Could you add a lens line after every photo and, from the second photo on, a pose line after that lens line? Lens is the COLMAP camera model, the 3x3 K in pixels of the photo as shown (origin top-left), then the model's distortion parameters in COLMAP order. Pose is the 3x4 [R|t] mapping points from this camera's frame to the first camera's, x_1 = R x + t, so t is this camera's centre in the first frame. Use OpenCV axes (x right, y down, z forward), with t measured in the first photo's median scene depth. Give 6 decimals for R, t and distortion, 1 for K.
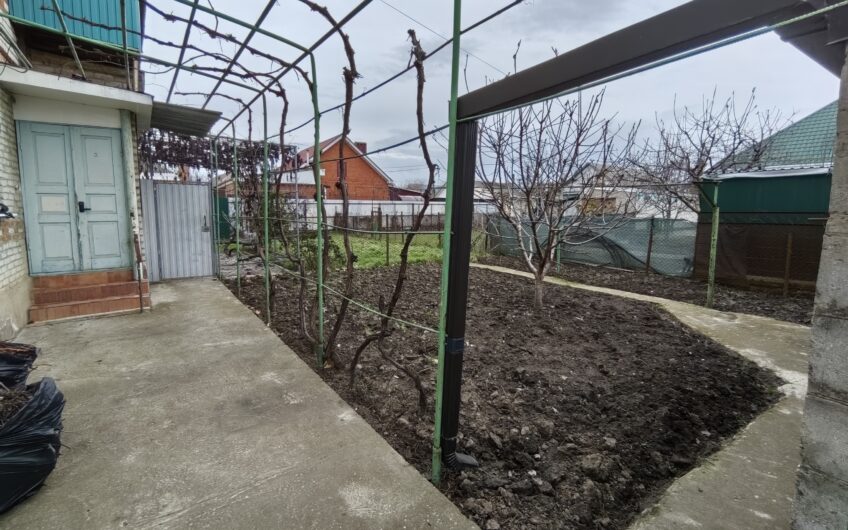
lens RADIAL K [[405.5, 0, 423.1], [0, 405.5, 259.5], [0, 0, 1]] dist [-0.004893, -0.003854]
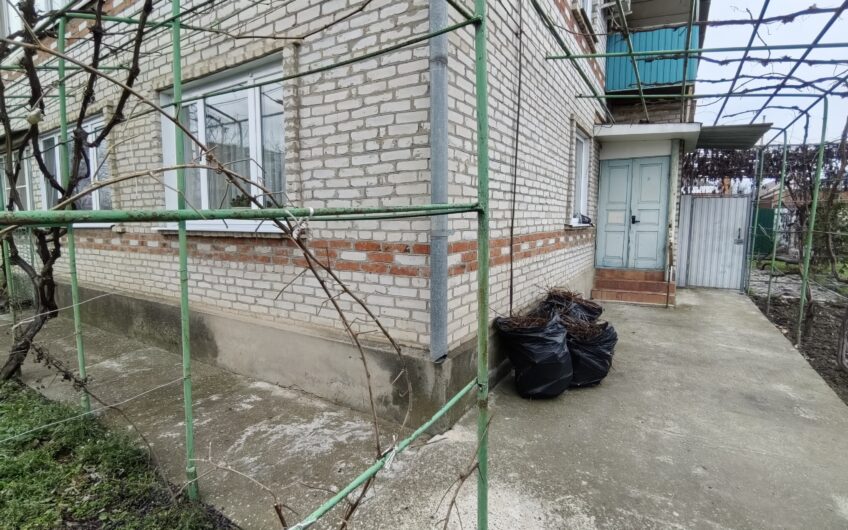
lens RADIAL K [[405.5, 0, 411.1], [0, 405.5, 257.1], [0, 0, 1]] dist [-0.004893, -0.003854]
pose [[0.378228, 0.080204, -0.922232, 0.114005], [-0.114322, 0.992660, 0.039443, 0.023674], [0.918626, 0.090513, 0.384621, -0.177273]]
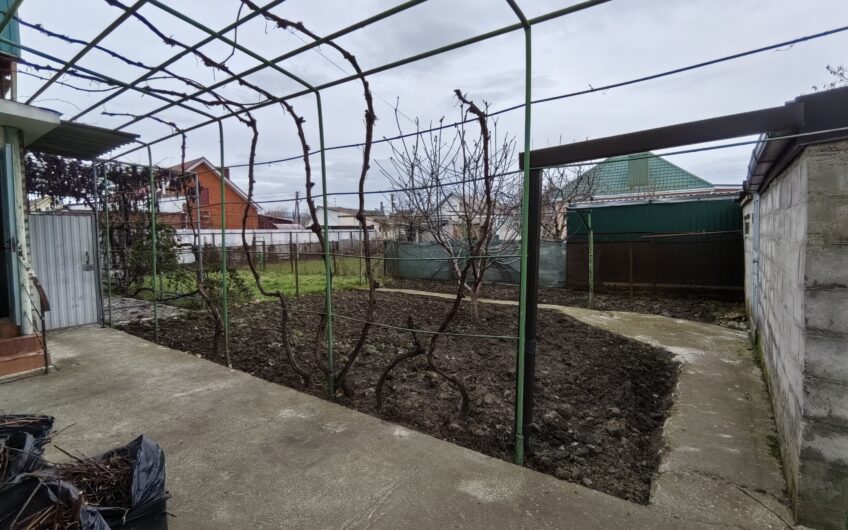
lens RADIAL K [[405.5, 0, 420.2], [0, 405.5, 259.7], [0, 0, 1]] dist [-0.004893, -0.003854]
pose [[0.940161, -0.043581, 0.337933, -0.273958], [0.065249, 0.996459, -0.053023, -0.003440], [-0.334426, 0.071901, 0.939675, -0.028253]]
